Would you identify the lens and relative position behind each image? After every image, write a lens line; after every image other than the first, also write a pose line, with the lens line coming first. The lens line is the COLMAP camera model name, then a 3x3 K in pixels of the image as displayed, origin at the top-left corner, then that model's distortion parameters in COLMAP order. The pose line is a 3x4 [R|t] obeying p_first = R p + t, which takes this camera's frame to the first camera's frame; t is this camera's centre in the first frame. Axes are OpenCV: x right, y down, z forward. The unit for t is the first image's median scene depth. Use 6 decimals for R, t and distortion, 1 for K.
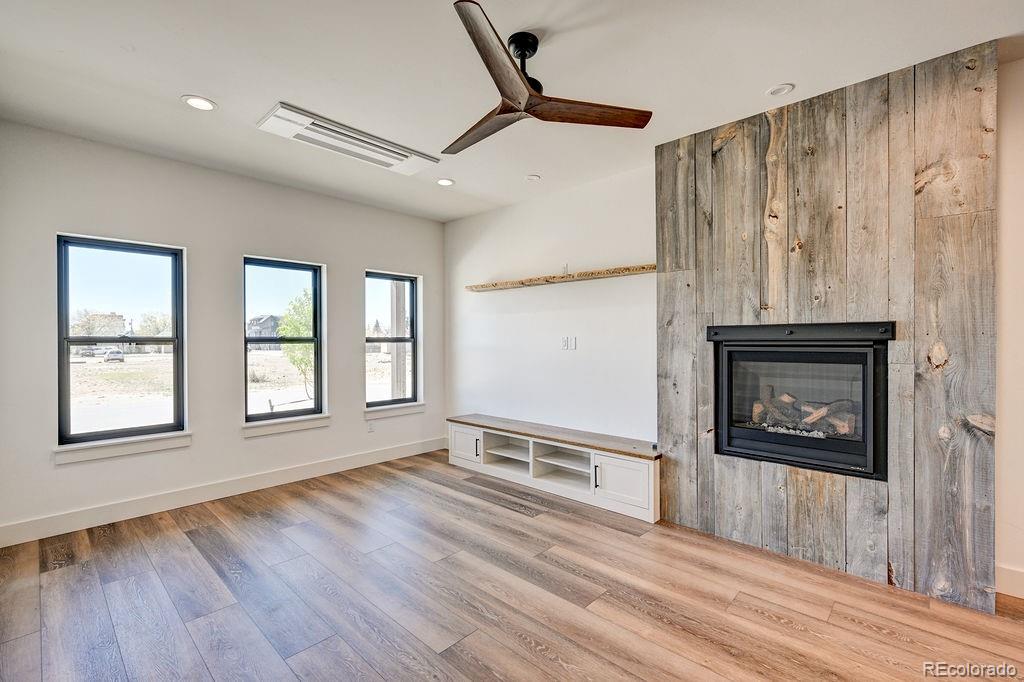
lens RADIAL K [[451.0, 0, 517.1], [0, 451.0, 342.1], [0, 0, 1]] dist [0.001847, -0.000125]
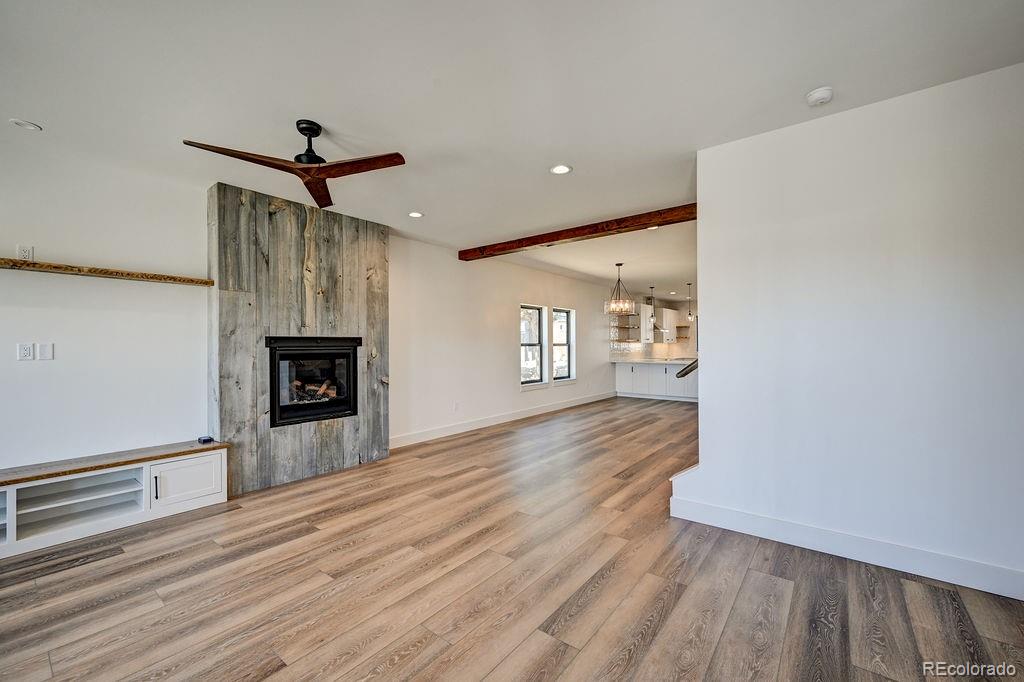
lens RADIAL K [[416.5, 0, 522.2], [0, 416.5, 344.3], [0, 0, 1]] dist [-0.003003, 0.000212]
pose [[-0.098609, 0.003249, 0.995121, -1.026871], [0.009075, 0.999956, -0.002365, -0.001524], [-0.995085, 0.008797, -0.098634, 0.391070]]
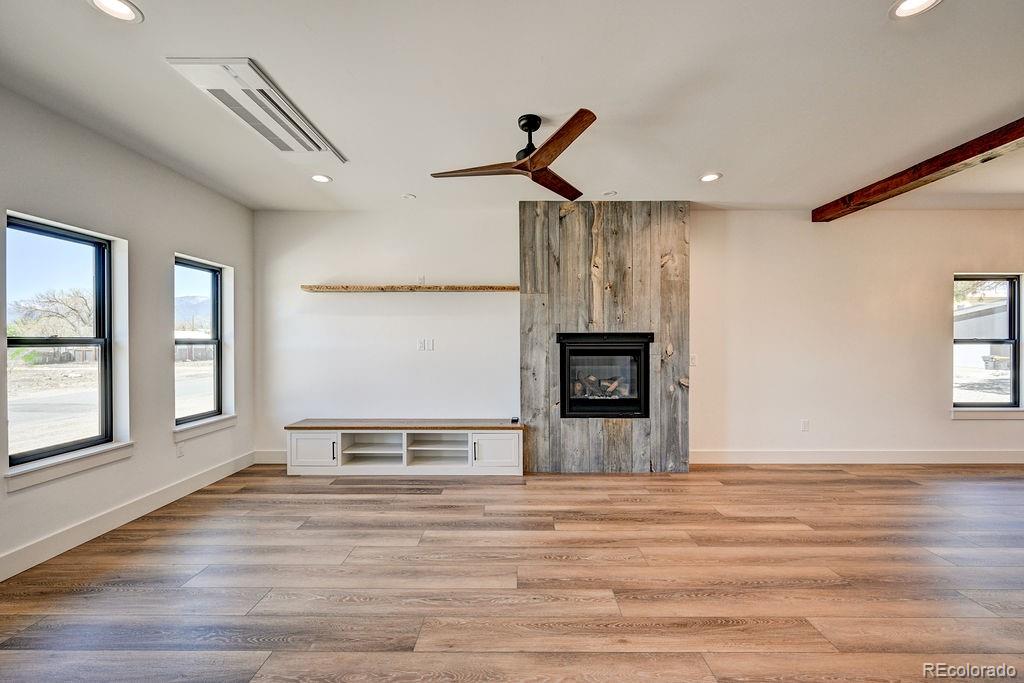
lens RADIAL K [[416.5, 0, 514.6], [0, 416.5, 342.9], [0, 0, 1]] dist [-0.003003, 0.000212]
pose [[0.734699, -0.000861, 0.678393, -0.684632], [0.002265, 0.999997, -0.001184, -0.001141], [-0.678389, 0.002407, 0.734699, 0.096893]]
